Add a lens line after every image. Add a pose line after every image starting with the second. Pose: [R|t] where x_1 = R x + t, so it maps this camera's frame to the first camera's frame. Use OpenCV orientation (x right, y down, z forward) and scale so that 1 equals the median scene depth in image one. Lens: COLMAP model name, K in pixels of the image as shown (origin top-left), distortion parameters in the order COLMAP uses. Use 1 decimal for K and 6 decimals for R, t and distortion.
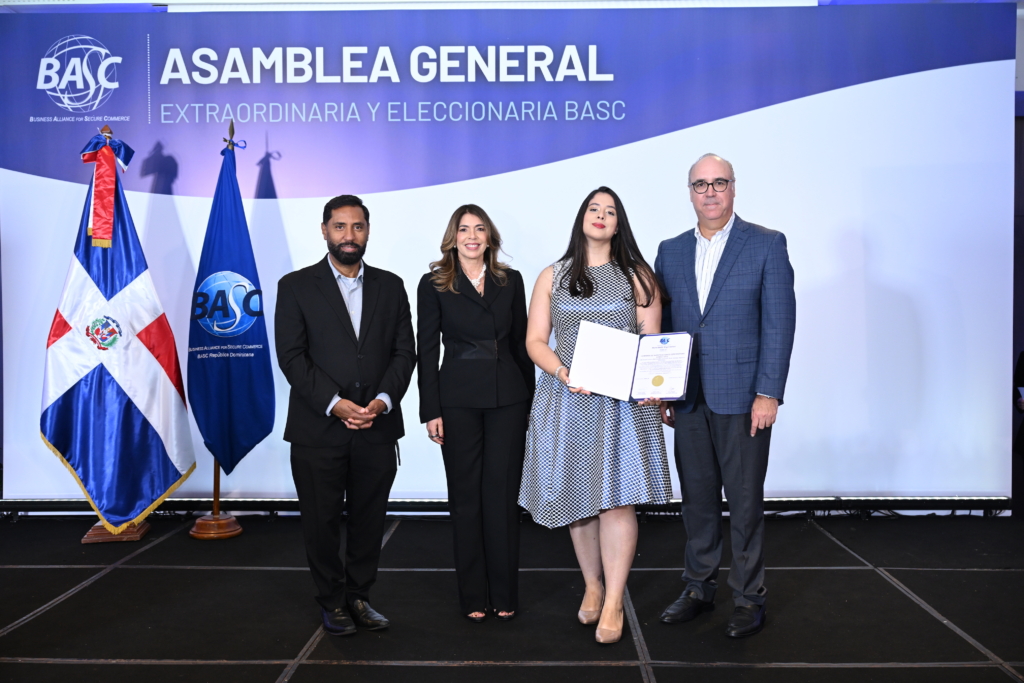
lens RADIAL K [[952.8, 0, 515.3], [0, 952.8, 343.2], [0, 0, 1]] dist [0.000493, -0.000818]
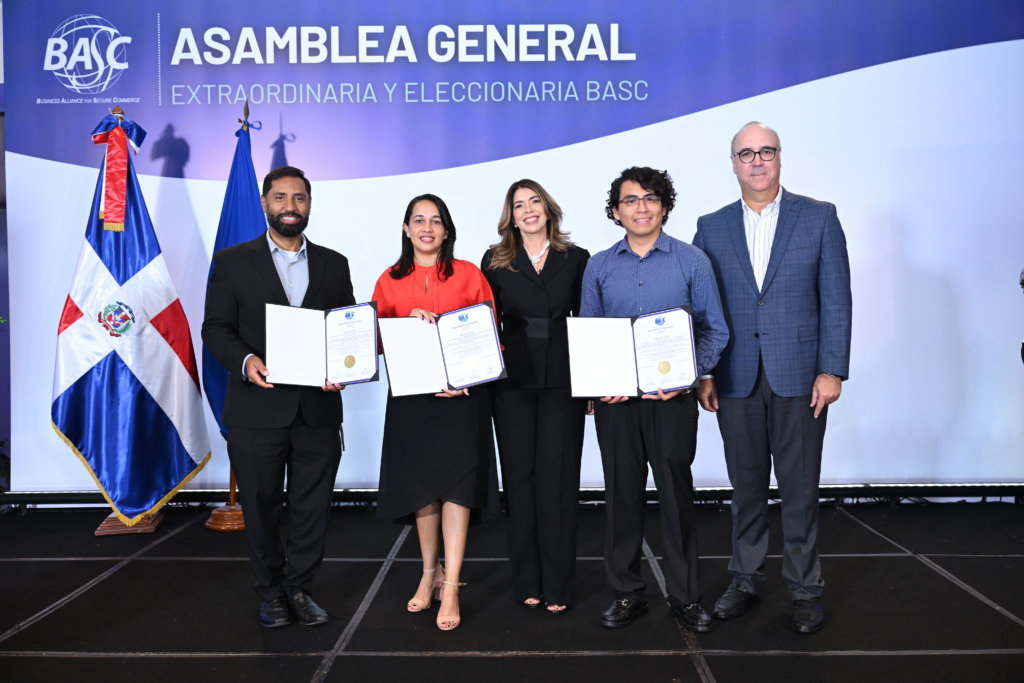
lens RADIAL K [[953.3, 0, 509.4], [0, 953.3, 339.7], [0, 0, 1]] dist [-0.000124, 0.003203]
pose [[0.999953, -0.004582, 0.008495, -0.038082], [0.004587, 0.999989, -0.000603, 0.012265], [-0.008492, 0.000642, 0.999964, 0.023322]]
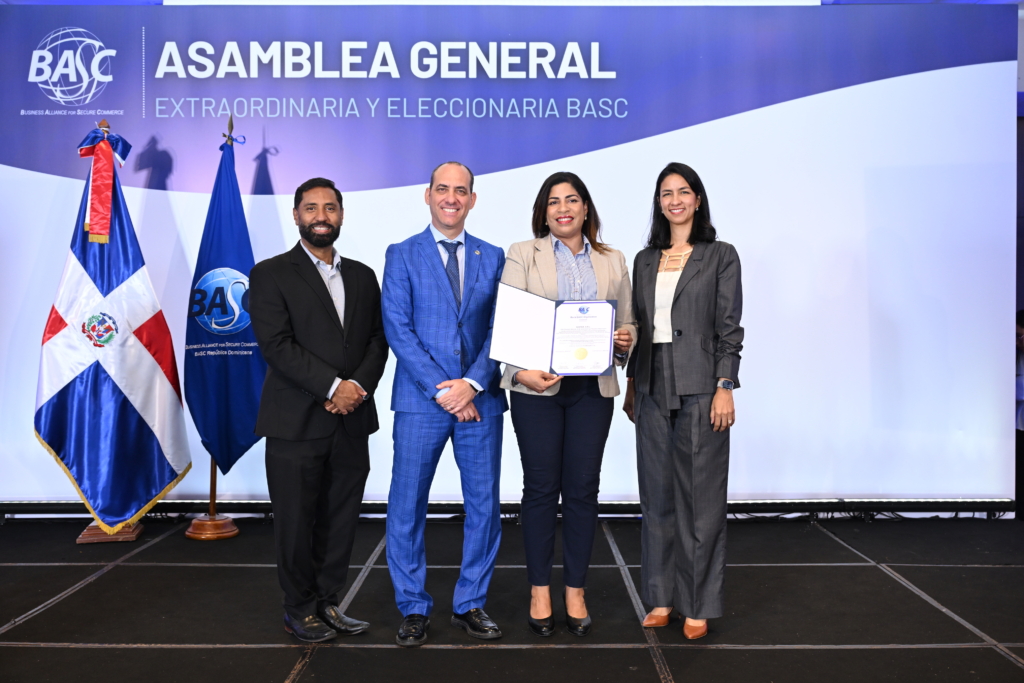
lens RADIAL K [[1049.7, 0, 512.2], [0, 1049.7, 340.8], [0, 0, 1]] dist [-0.001553, 0.003939]
pose [[0.999799, 0.003576, 0.019721, -0.026516], [-0.003291, 0.999890, -0.014465, 0.014463], [-0.019771, 0.014398, 0.999701, -0.089678]]
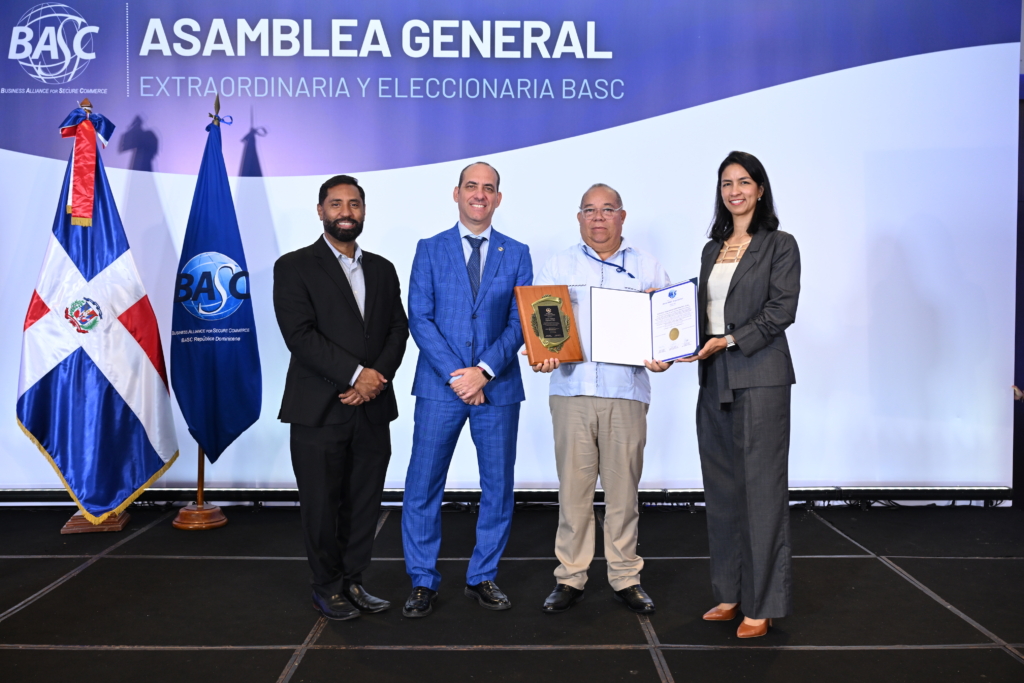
lens RADIAL K [[1028.7, 0, 511.9], [0, 1028.7, 338.9], [0, 0, 1]] dist [0.003481, -0.004256]
pose [[0.999509, 0.004964, 0.030930, -0.031384], [-0.005200, 0.999958, 0.007561, 0.002870], [-0.030891, -0.007719, 0.999493, -0.048561]]
